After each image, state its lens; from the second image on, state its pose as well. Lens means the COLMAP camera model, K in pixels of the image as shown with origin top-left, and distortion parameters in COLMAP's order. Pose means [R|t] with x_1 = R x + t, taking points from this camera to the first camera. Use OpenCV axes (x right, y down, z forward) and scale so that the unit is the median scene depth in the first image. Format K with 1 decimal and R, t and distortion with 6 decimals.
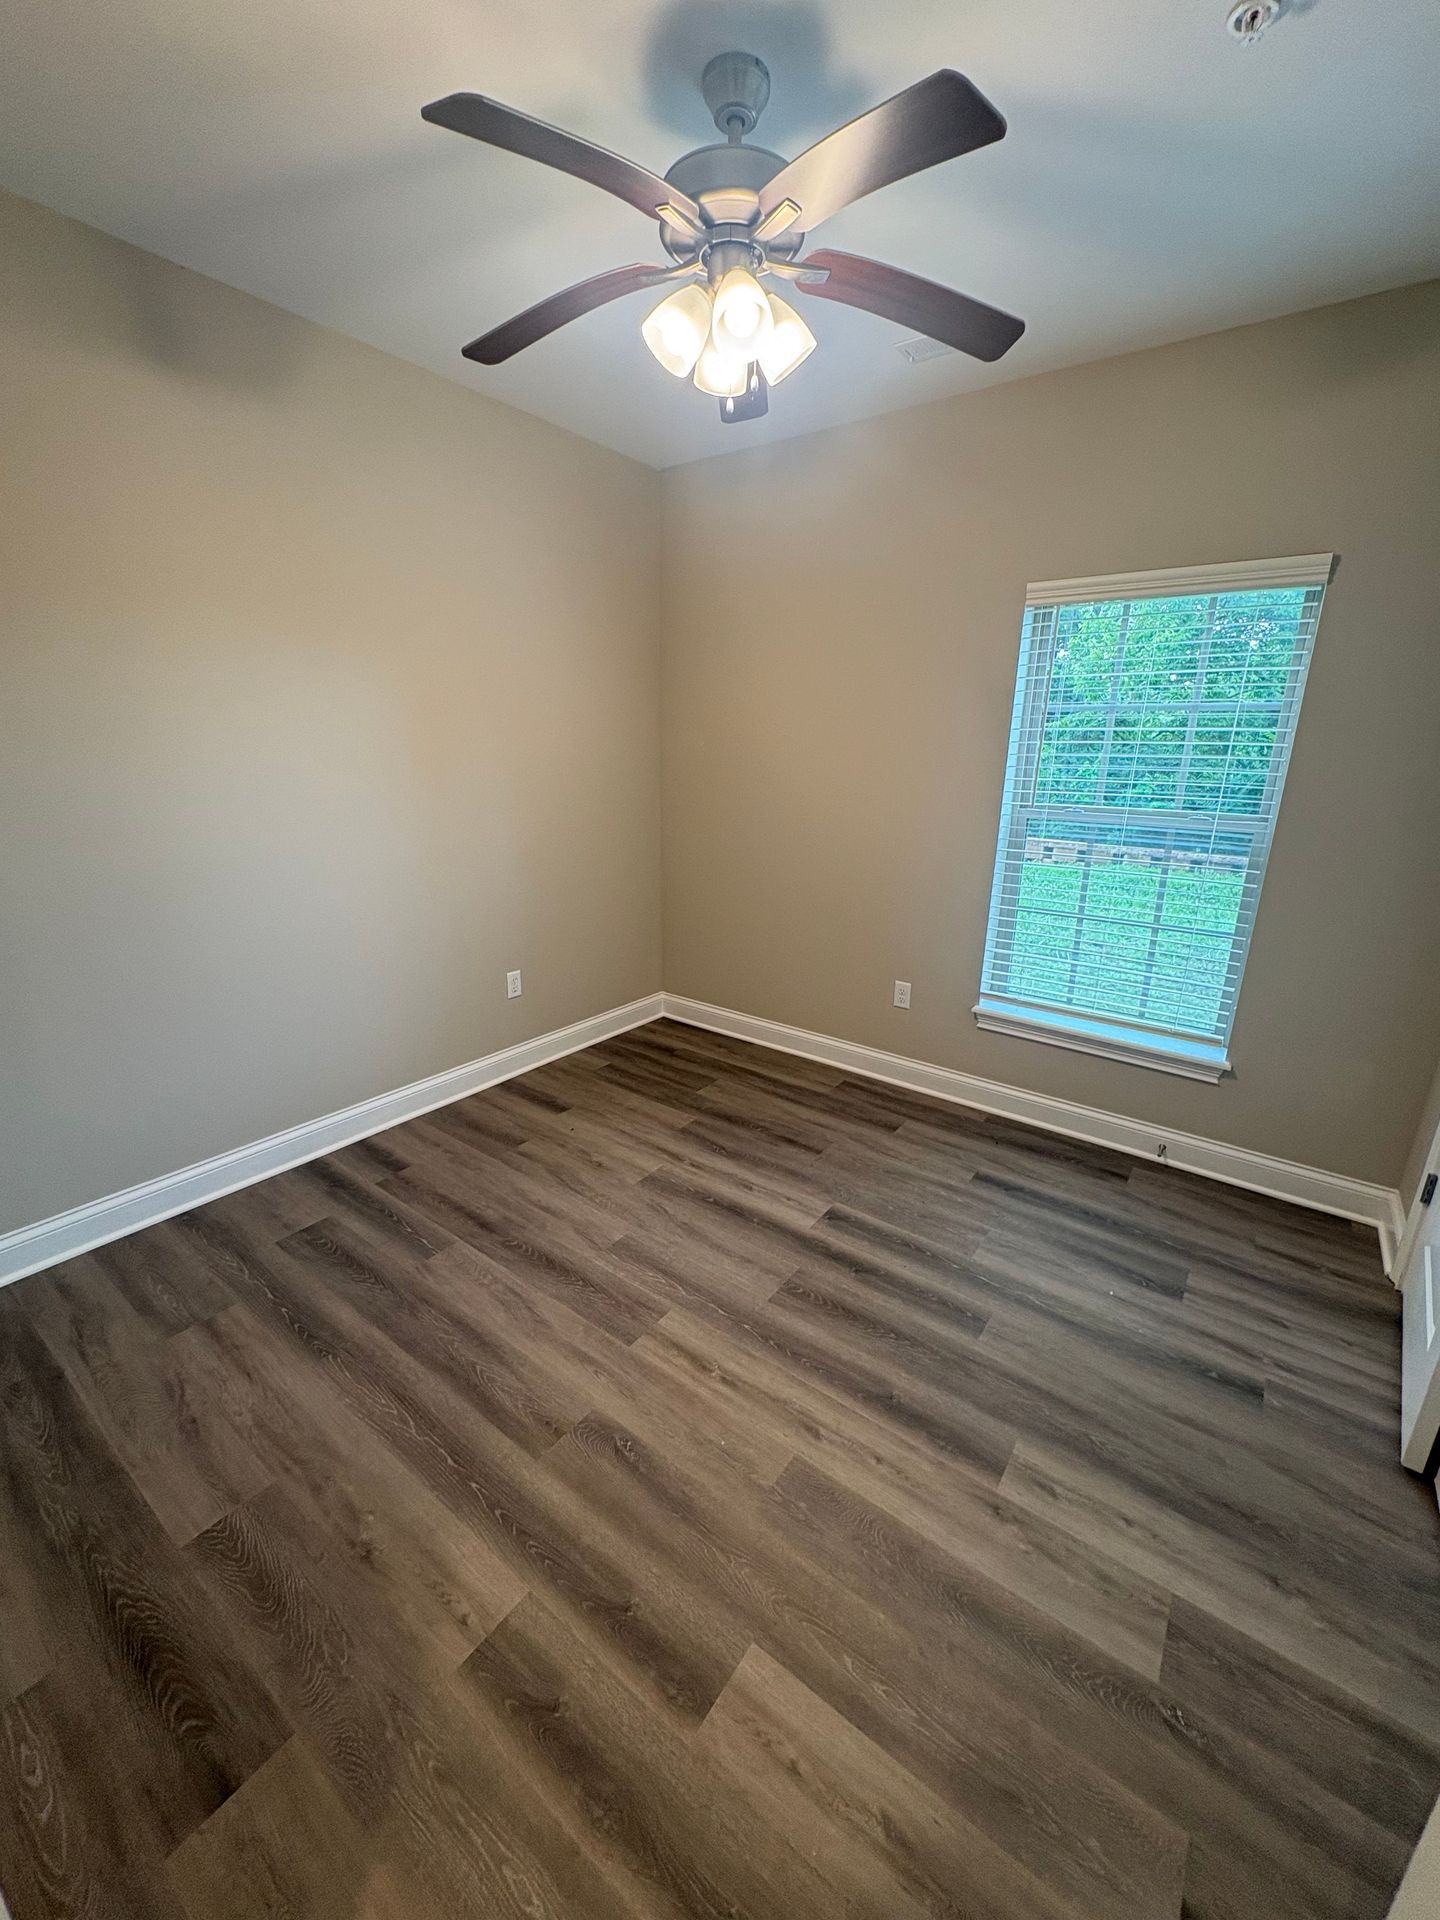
lens RADIAL K [[763.3, 0, 719.1], [0, 763.3, 963.4], [0, 0, 1]] dist [0.002877, 0.000122]
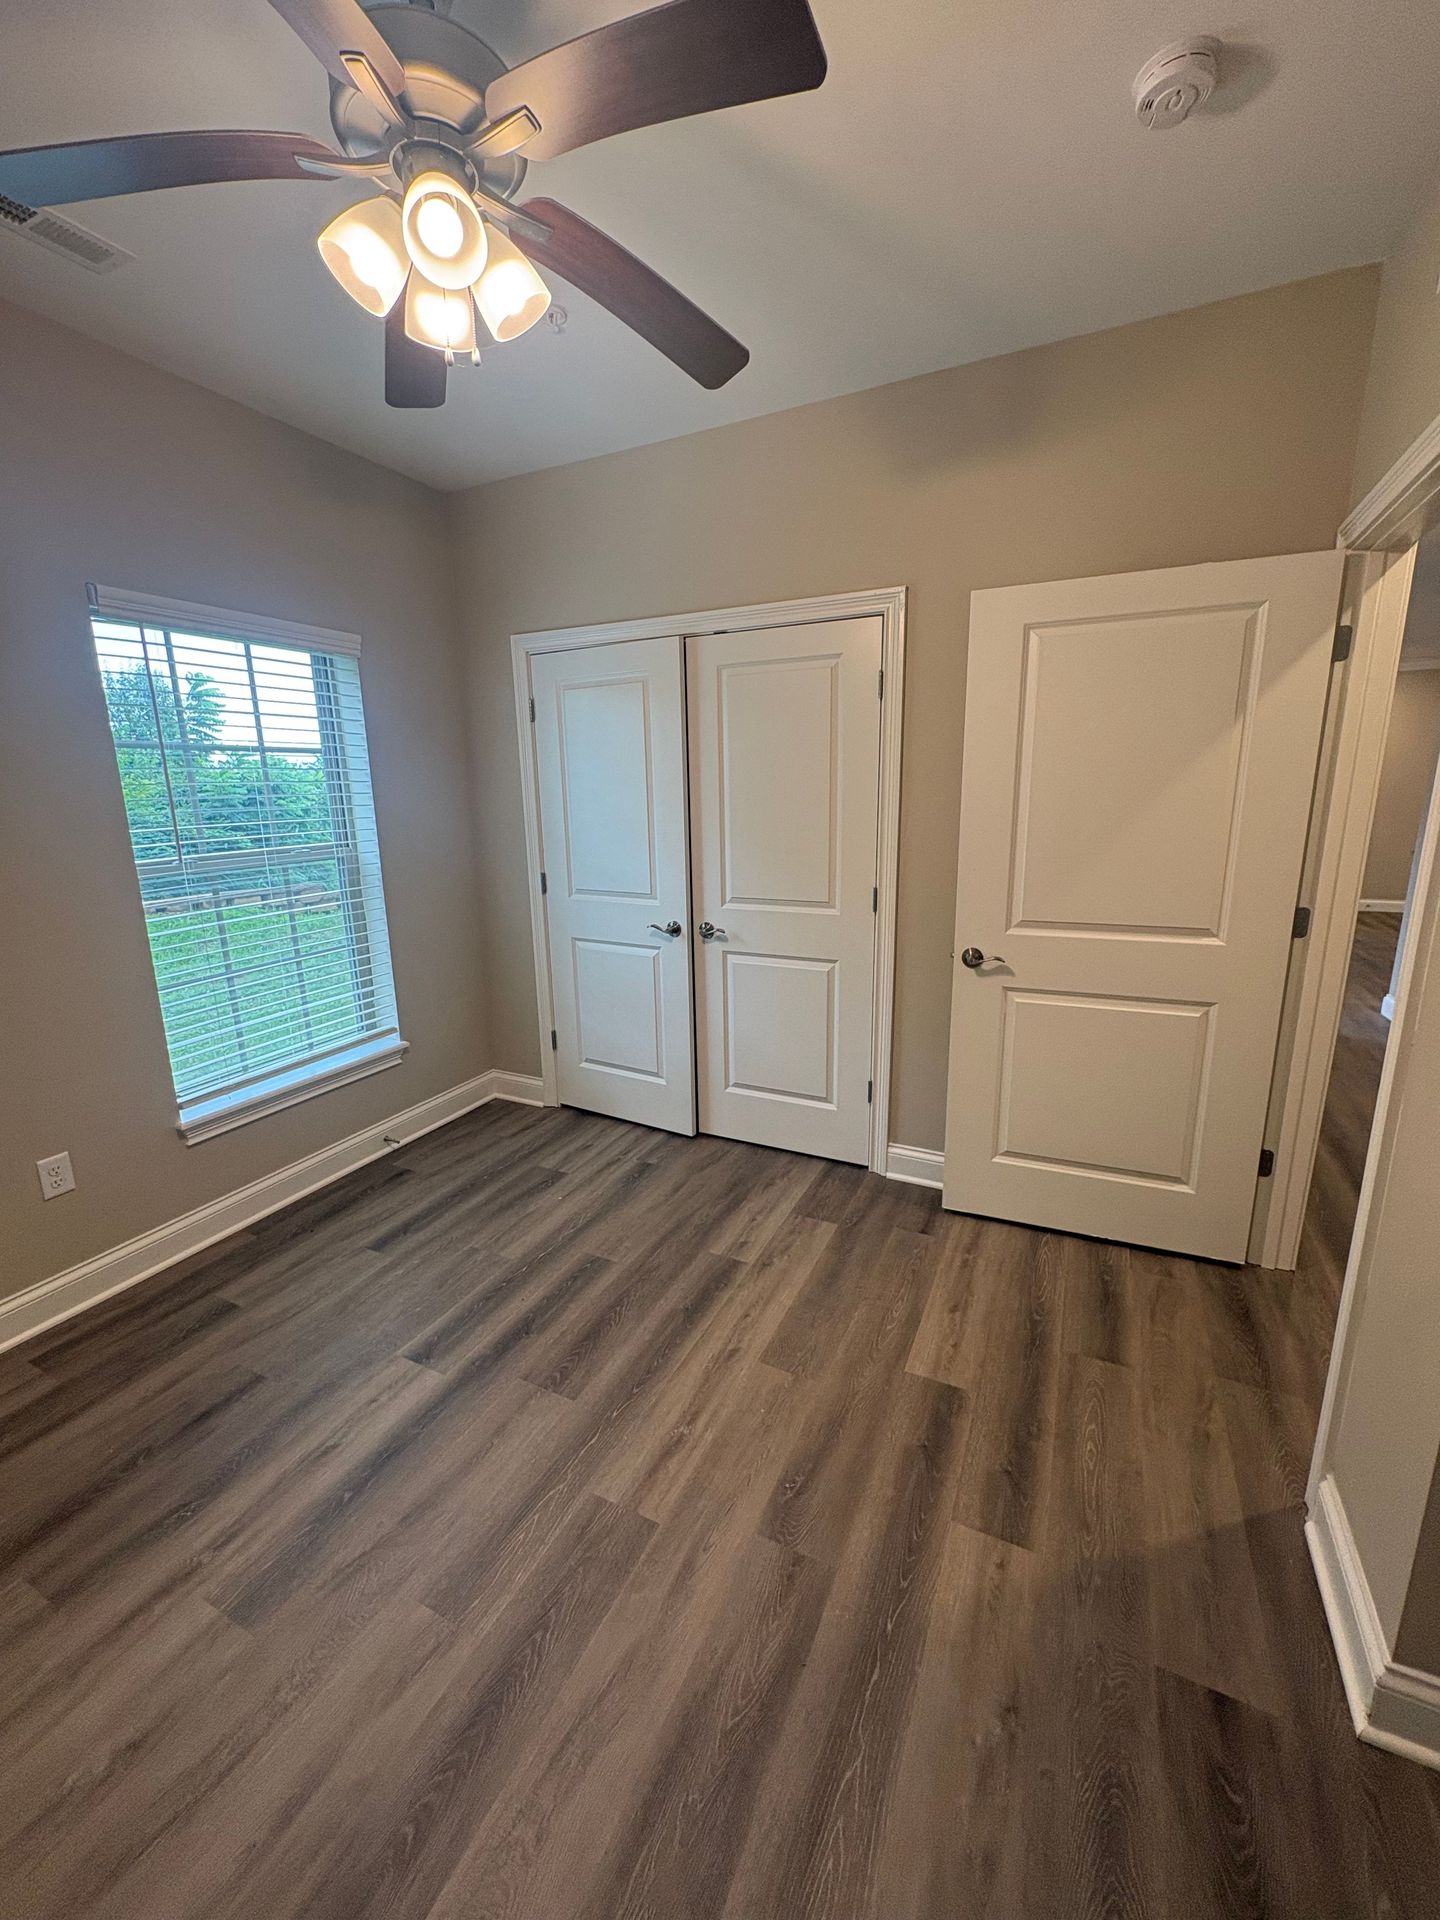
lens RADIAL K [[763.3, 0, 727.6], [0, 763.3, 958.5], [0, 0, 1]] dist [0.002877, 0.000122]
pose [[-0.191170, -0.229110, 0.954444, -0.786709], [0.291676, 0.915194, 0.278110, -0.249993], [-0.937219, 0.331555, -0.108131, 0.853407]]
